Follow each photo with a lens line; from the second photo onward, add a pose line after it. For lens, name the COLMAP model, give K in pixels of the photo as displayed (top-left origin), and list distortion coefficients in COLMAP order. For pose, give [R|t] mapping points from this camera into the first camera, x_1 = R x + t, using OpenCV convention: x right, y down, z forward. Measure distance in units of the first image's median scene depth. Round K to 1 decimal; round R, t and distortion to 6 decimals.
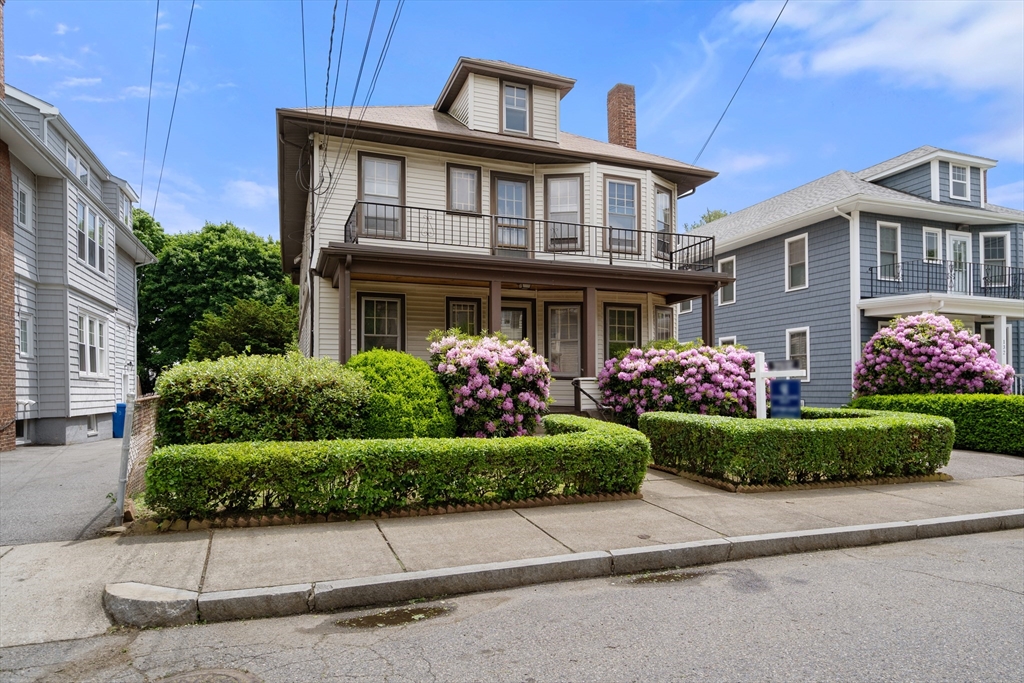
lens RADIAL K [[606.7, 0, 491.1], [0, 606.7, 328.9], [0, 0, 1]] dist [0.006637, 0.001632]
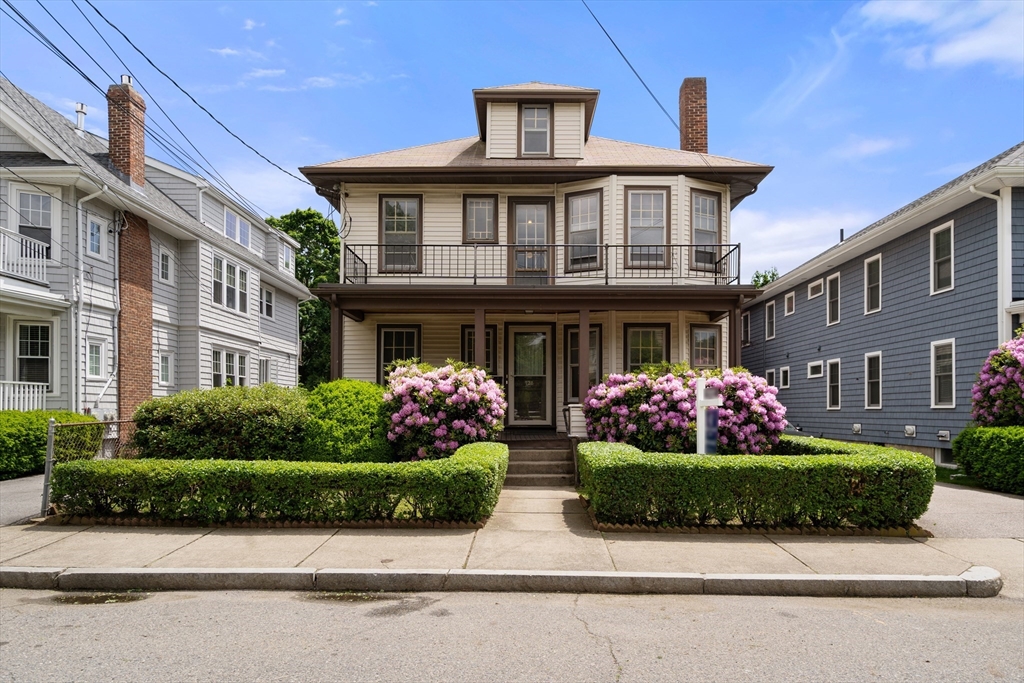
lens RADIAL K [[635.7, 0, 496.8], [0, 635.7, 341.2], [0, 0, 1]] dist [0.008273, -0.001361]
pose [[0.934101, -0.031254, -0.355638, 0.433034], [0.028813, 0.999511, -0.012160, -0.011719], [0.355844, 0.001111, 0.934545, 0.014645]]
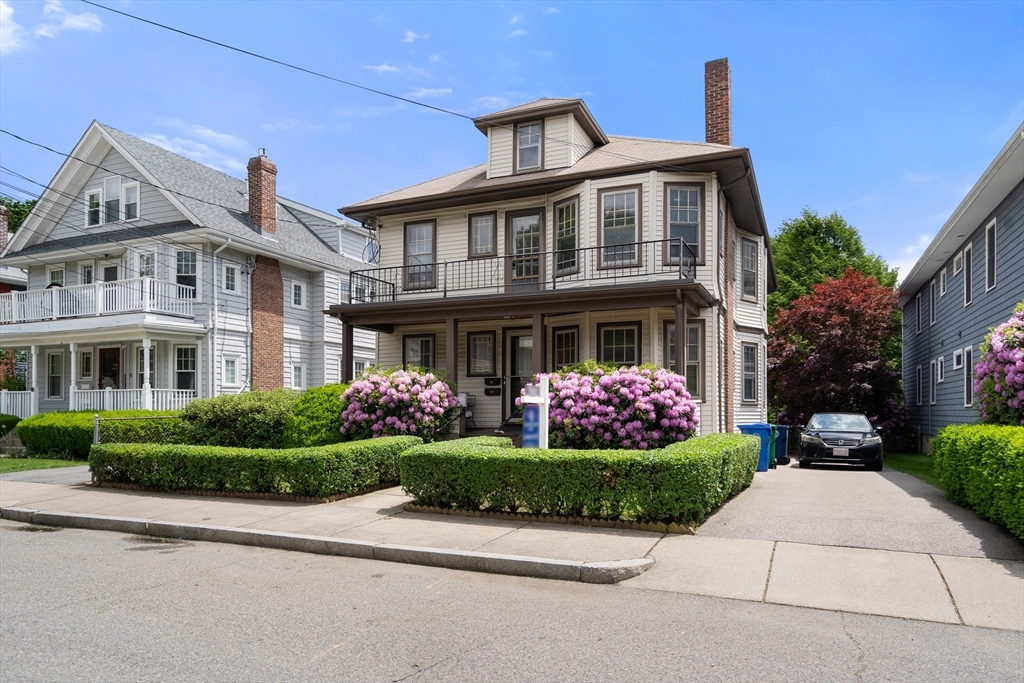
lens RADIAL K [[635.7, 0, 506.3], [0, 635.7, 340.7], [0, 0, 1]] dist [0.008273, -0.001361]
pose [[0.731761, -0.069175, -0.678041, 0.942534], [0.065930, 0.997355, -0.030598, 0.006667], [0.678364, -0.022313, 0.734387, 0.196978]]
